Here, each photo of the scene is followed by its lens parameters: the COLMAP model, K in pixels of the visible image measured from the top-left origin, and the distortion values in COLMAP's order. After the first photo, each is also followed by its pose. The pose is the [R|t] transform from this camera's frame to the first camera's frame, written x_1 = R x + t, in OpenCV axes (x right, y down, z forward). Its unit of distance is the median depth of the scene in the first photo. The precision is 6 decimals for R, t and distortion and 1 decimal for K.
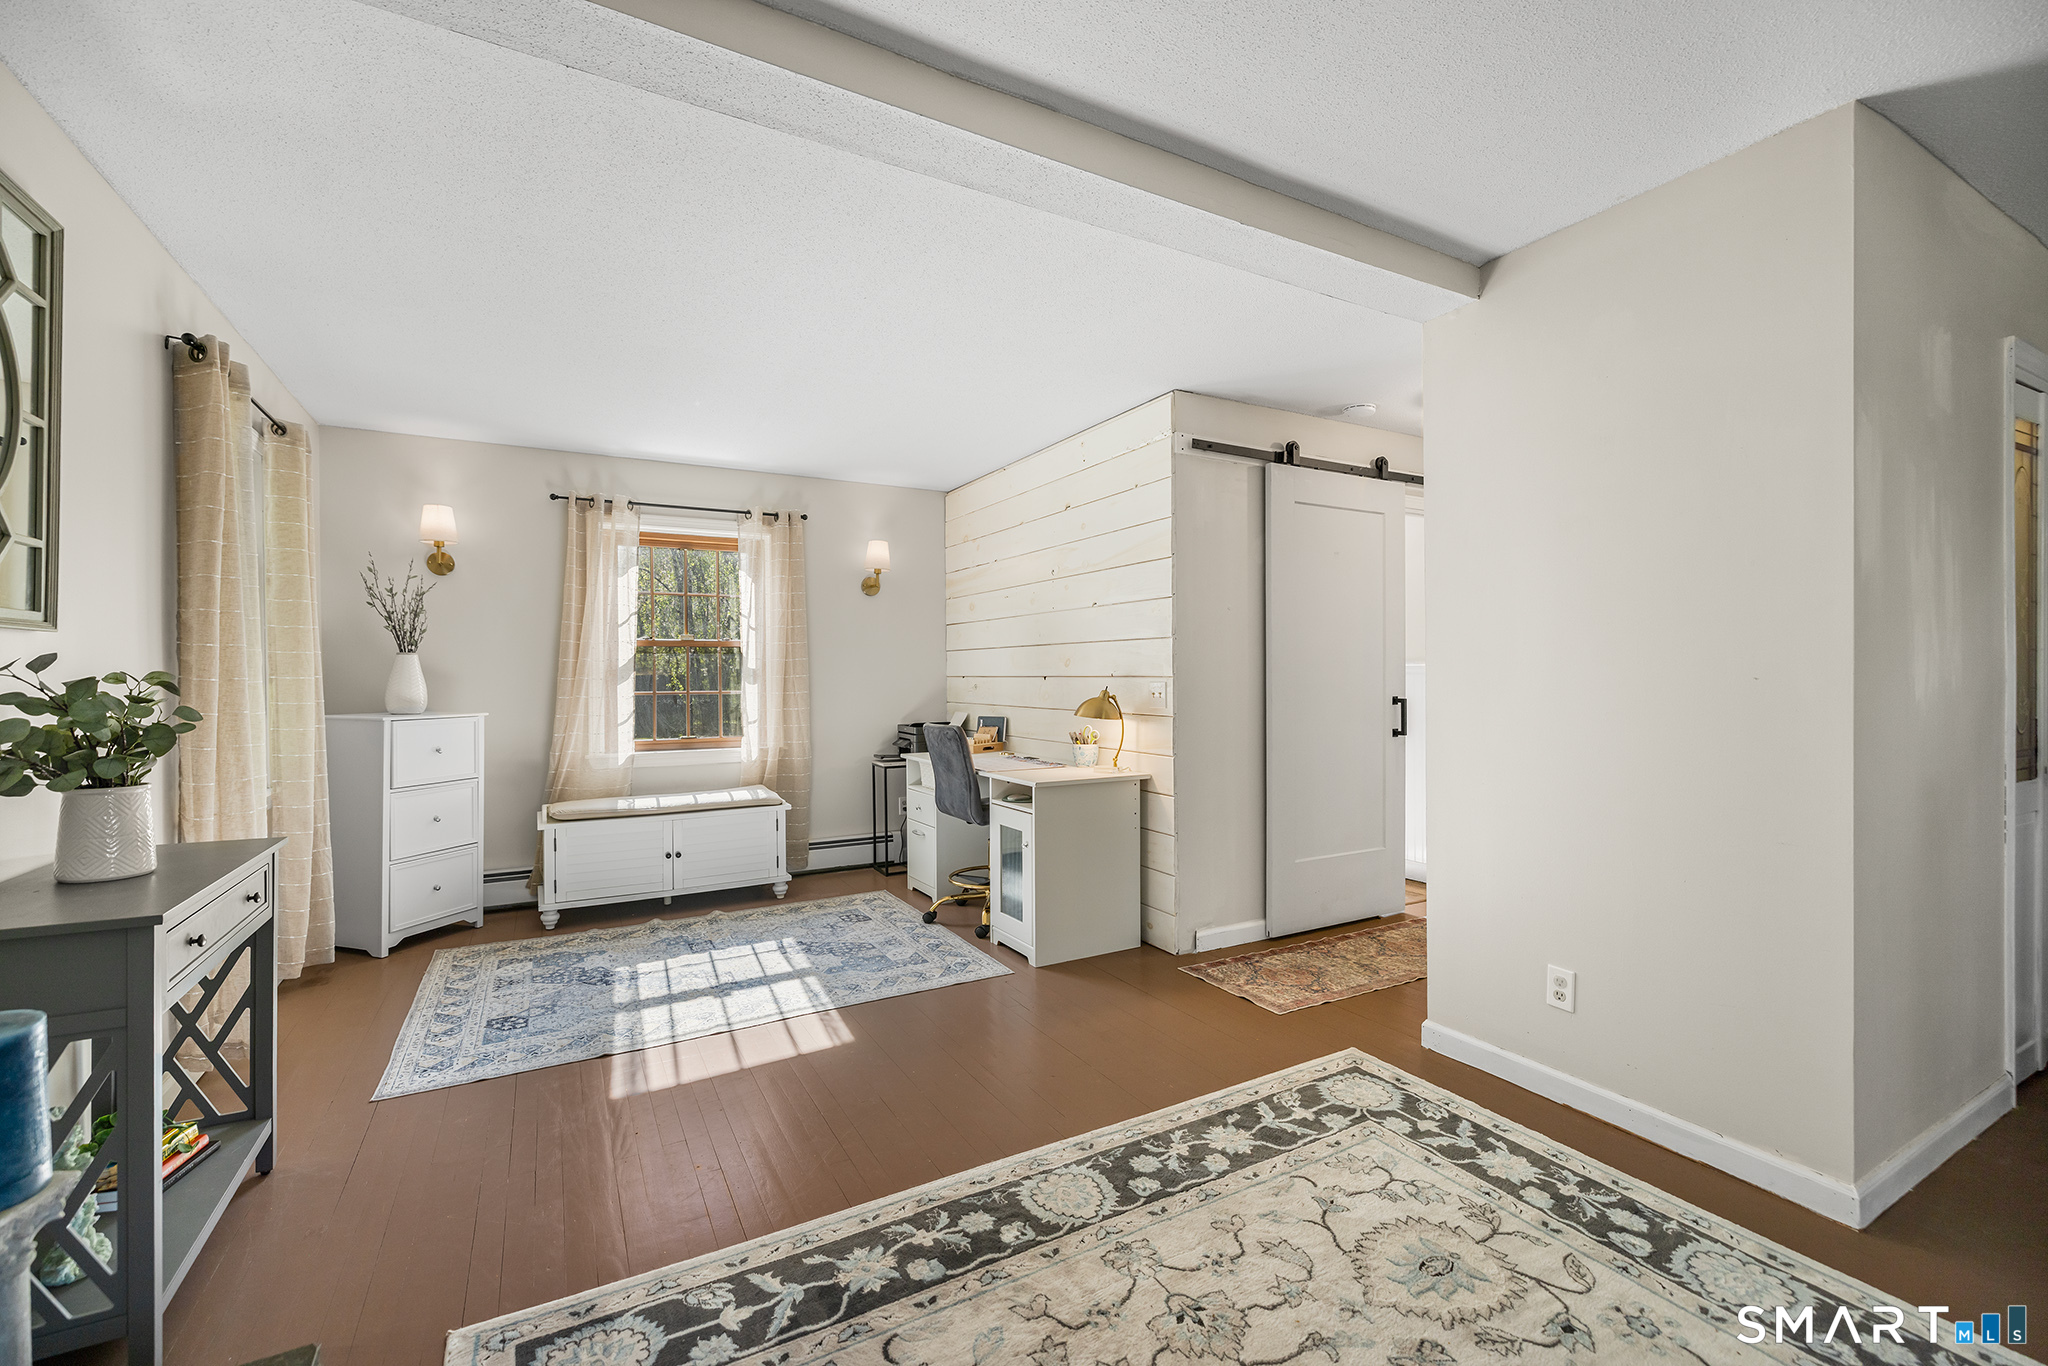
lens RADIAL K [[868.3, 0, 1020.3], [0, 868.3, 673.6], [0, 0, 1]] dist [0.003018, 0.000319]
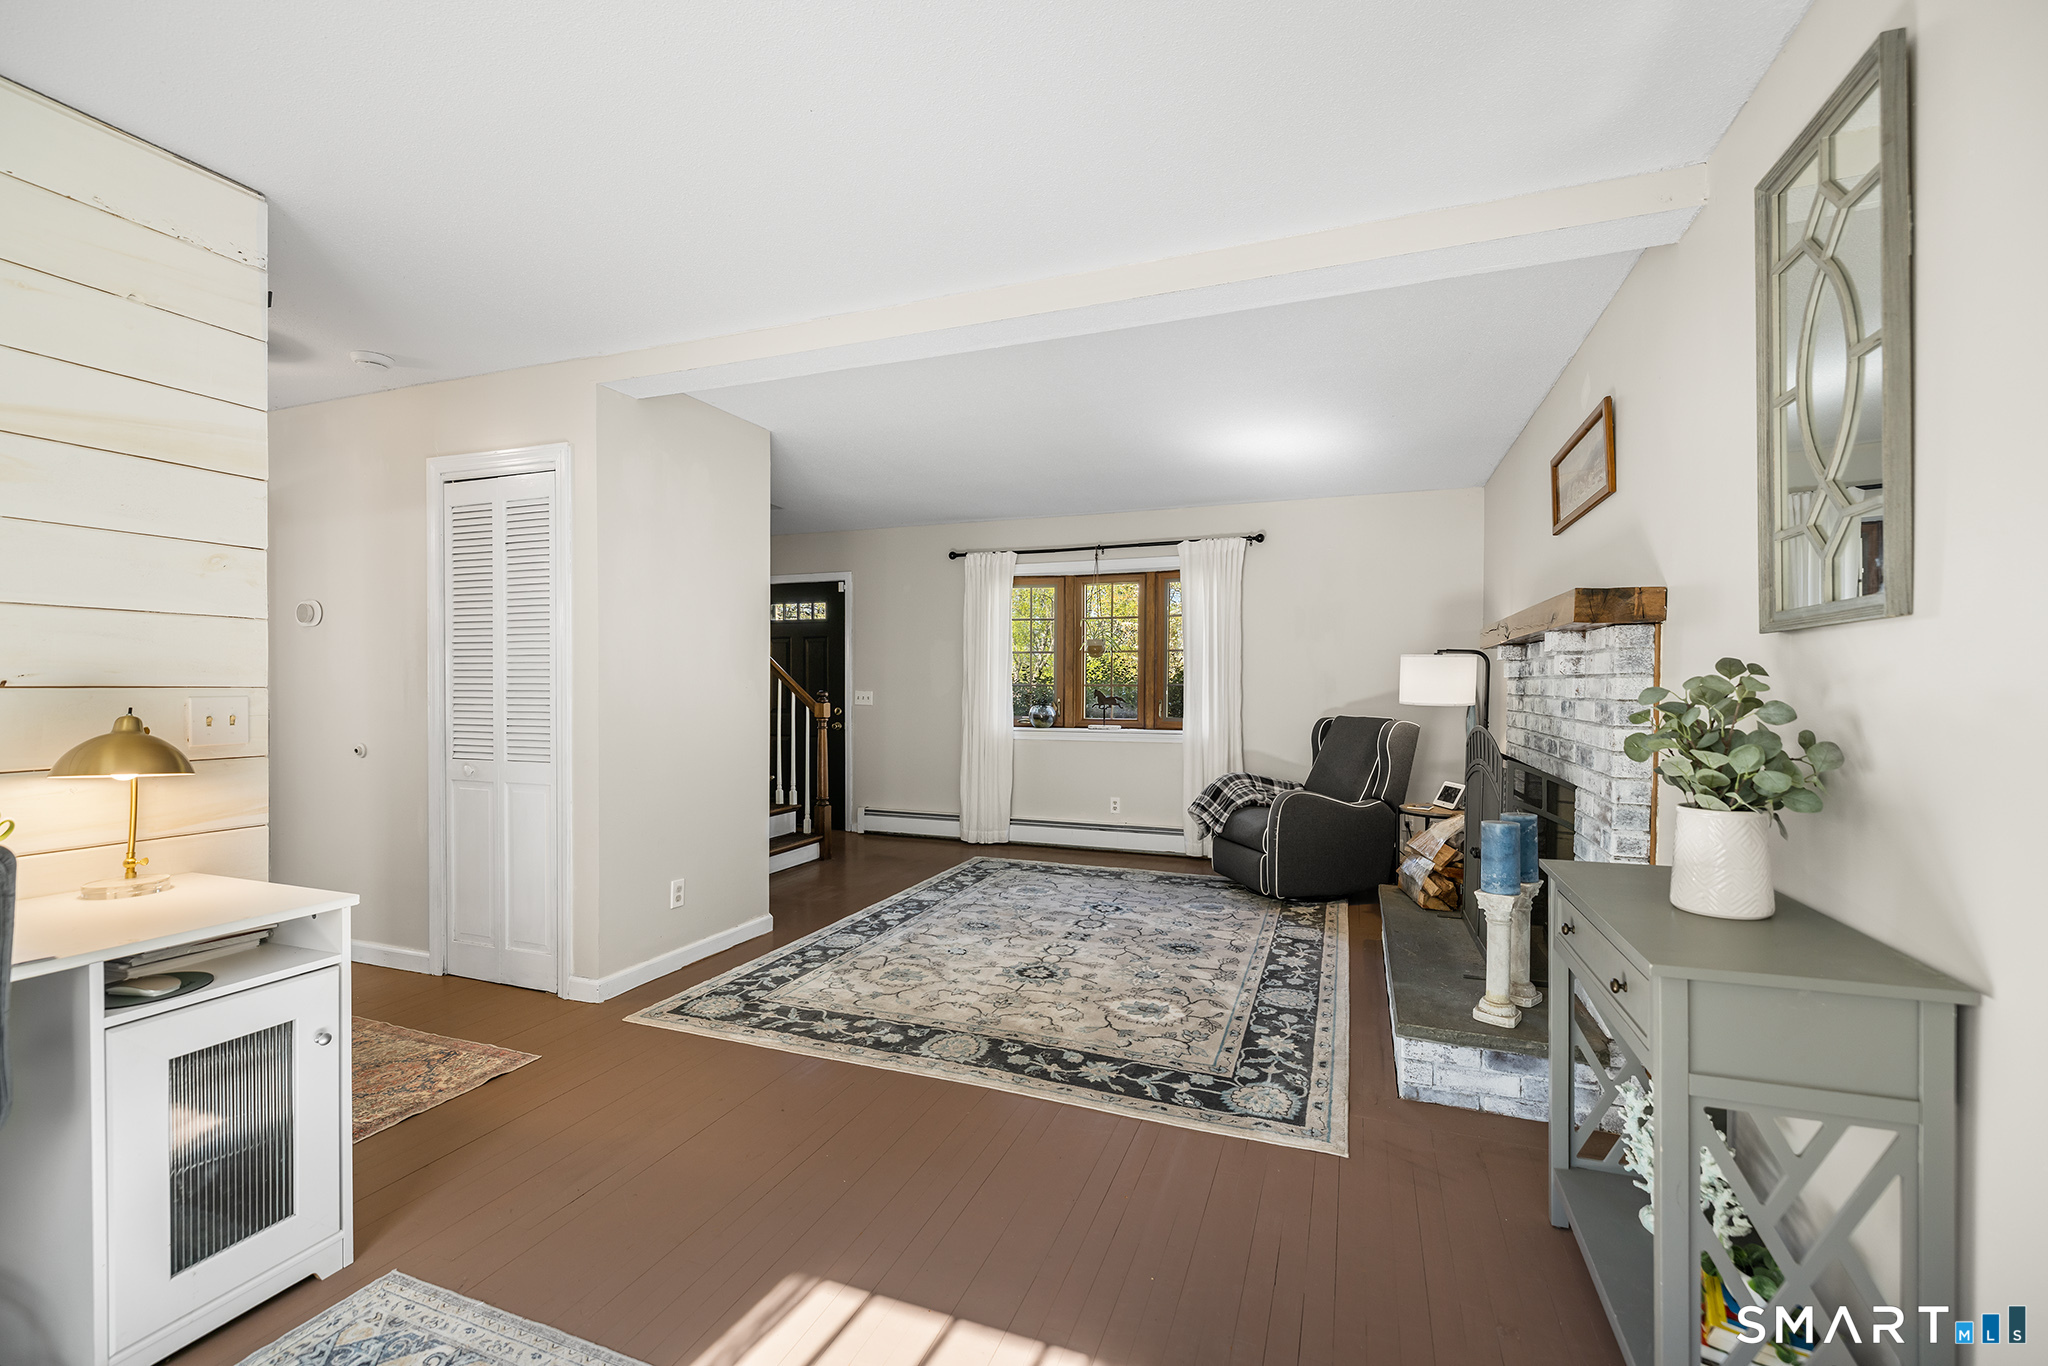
lens RADIAL K [[868.3, 0, 1019.1], [0, 868.3, 685.4], [0, 0, 1]] dist [0.003018, 0.000319]
pose [[-0.641970, 0.002070, 0.766727, -1.097542], [-0.000395, 0.999995, -0.003030, 0.006768], [-0.766730, -0.002248, -0.641966, 1.817539]]
